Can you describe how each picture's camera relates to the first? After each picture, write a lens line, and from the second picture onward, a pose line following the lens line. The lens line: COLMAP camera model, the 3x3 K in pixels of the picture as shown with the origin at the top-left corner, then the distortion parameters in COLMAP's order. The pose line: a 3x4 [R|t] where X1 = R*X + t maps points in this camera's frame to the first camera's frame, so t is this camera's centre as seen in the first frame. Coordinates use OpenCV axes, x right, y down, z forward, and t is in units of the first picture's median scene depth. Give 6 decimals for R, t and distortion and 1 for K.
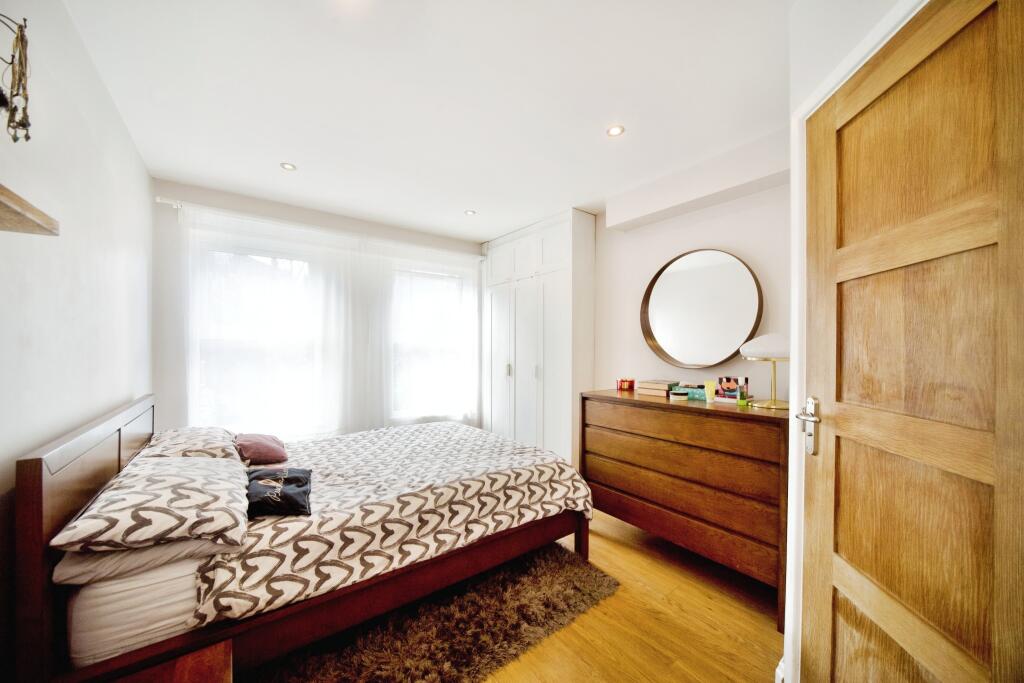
lens RADIAL K [[378.2, 0, 511.5], [0, 378.2, 347.5], [0, 0, 1]] dist [-0.003367, -0.000012]
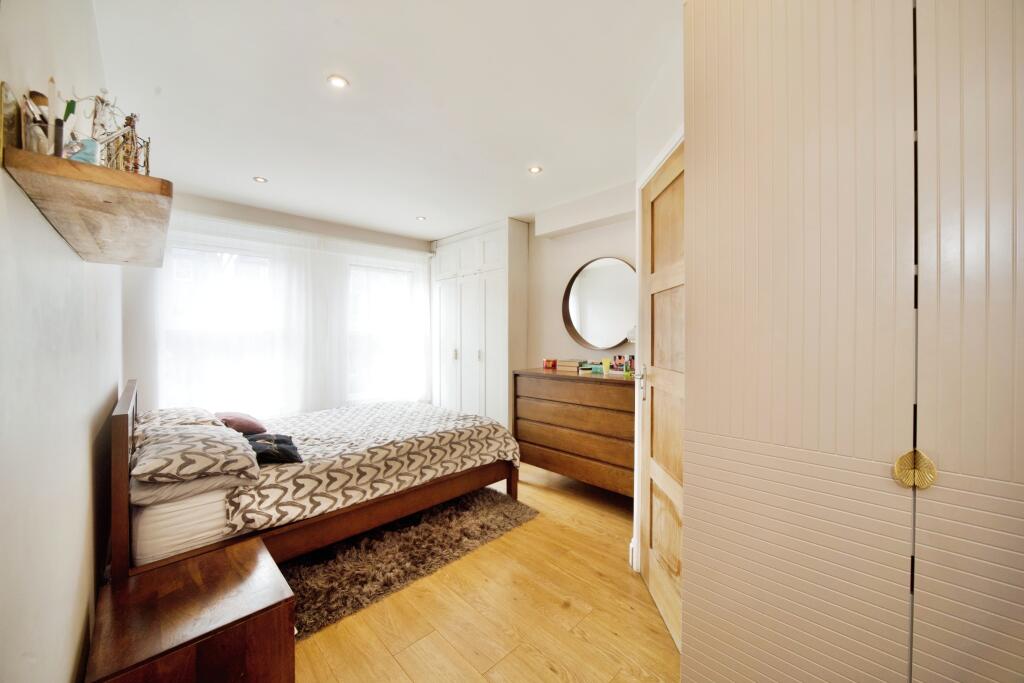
lens RADIAL K [[378.2, 0, 514.5], [0, 378.2, 321.3], [0, 0, 1]] dist [-0.003367, -0.000012]
pose [[0.990018, -0.005219, 0.140845, 0.019508], [0.009927, 0.999415, -0.032740, -0.002323], [-0.140591, 0.033812, 0.989490, -0.339367]]
